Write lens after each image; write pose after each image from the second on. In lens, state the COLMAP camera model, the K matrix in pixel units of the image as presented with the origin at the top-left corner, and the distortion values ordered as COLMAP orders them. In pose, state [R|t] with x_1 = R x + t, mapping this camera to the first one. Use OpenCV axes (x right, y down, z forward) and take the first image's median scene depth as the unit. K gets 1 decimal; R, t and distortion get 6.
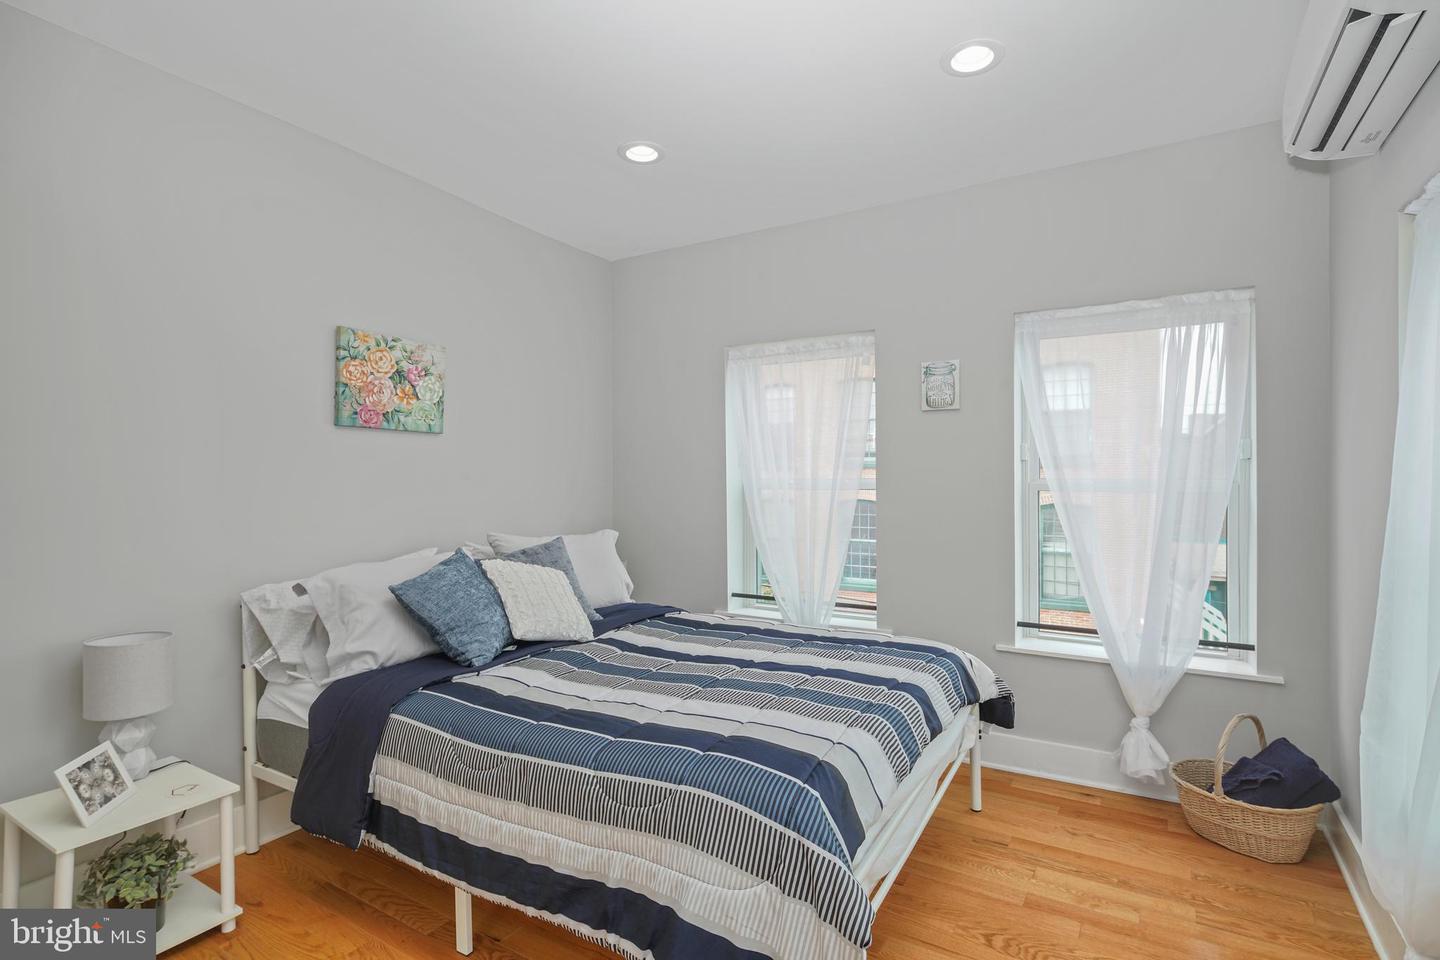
lens RADIAL K [[714.9, 0, 720.0], [0, 714.9, 480.0], [0, 0, 1]] dist [0.000323, 0.000344]
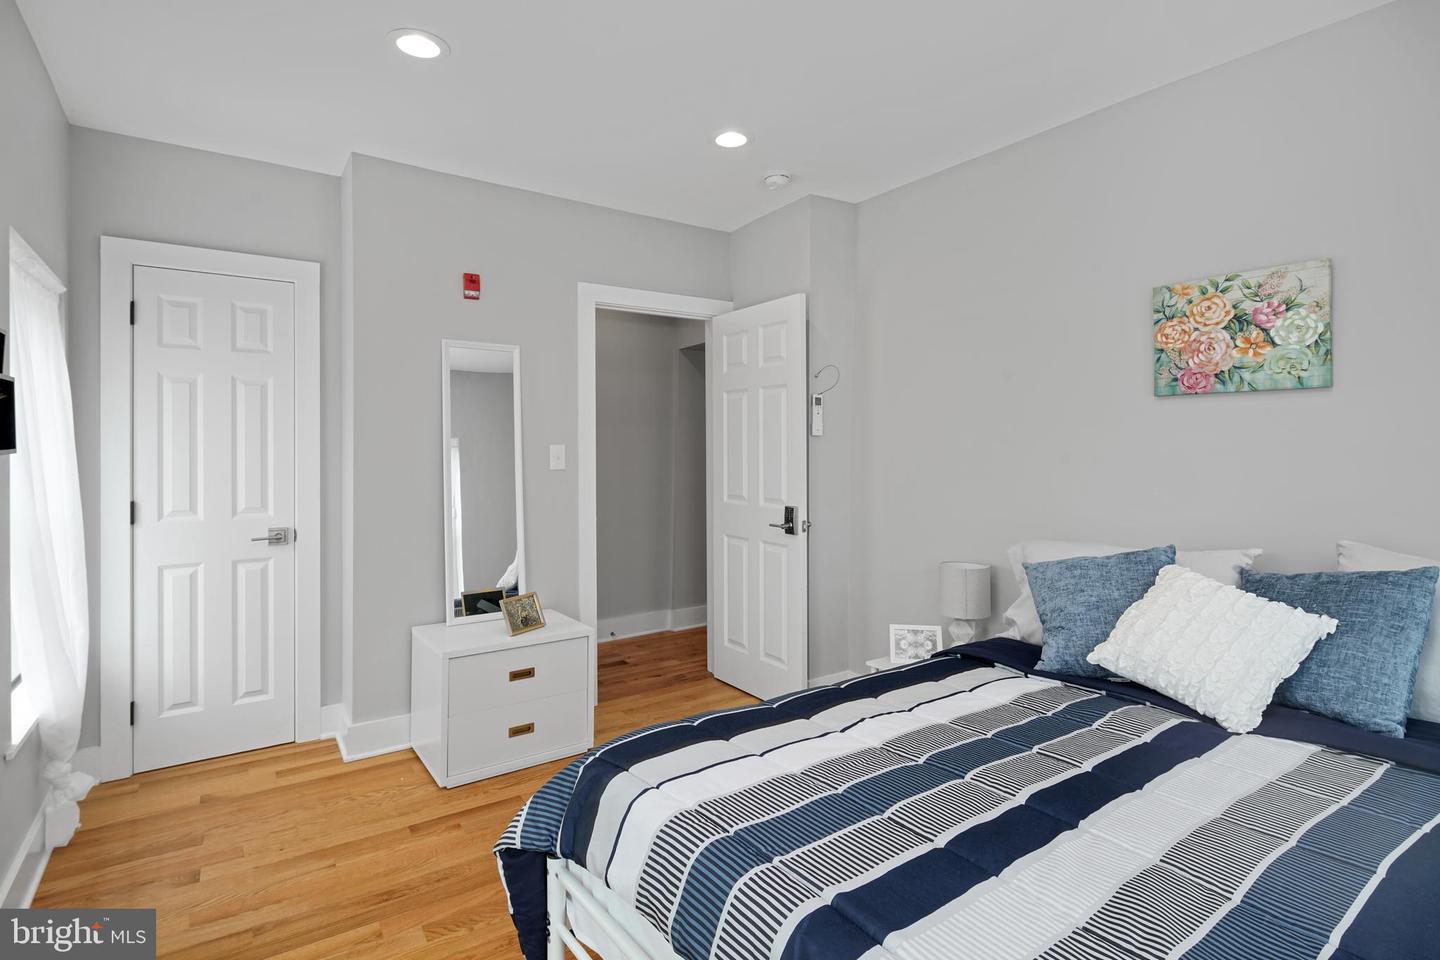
lens RADIAL K [[714.9, 0, 720.0], [0, 714.9, 480.0], [0, 0, 1]] dist [0.000323, 0.000344]
pose [[-0.399001, 0.036753, -0.916214, 0.507392], [0.006702, 0.999287, 0.037167, -0.006194], [0.916926, 0.008689, -0.398963, 0.804999]]
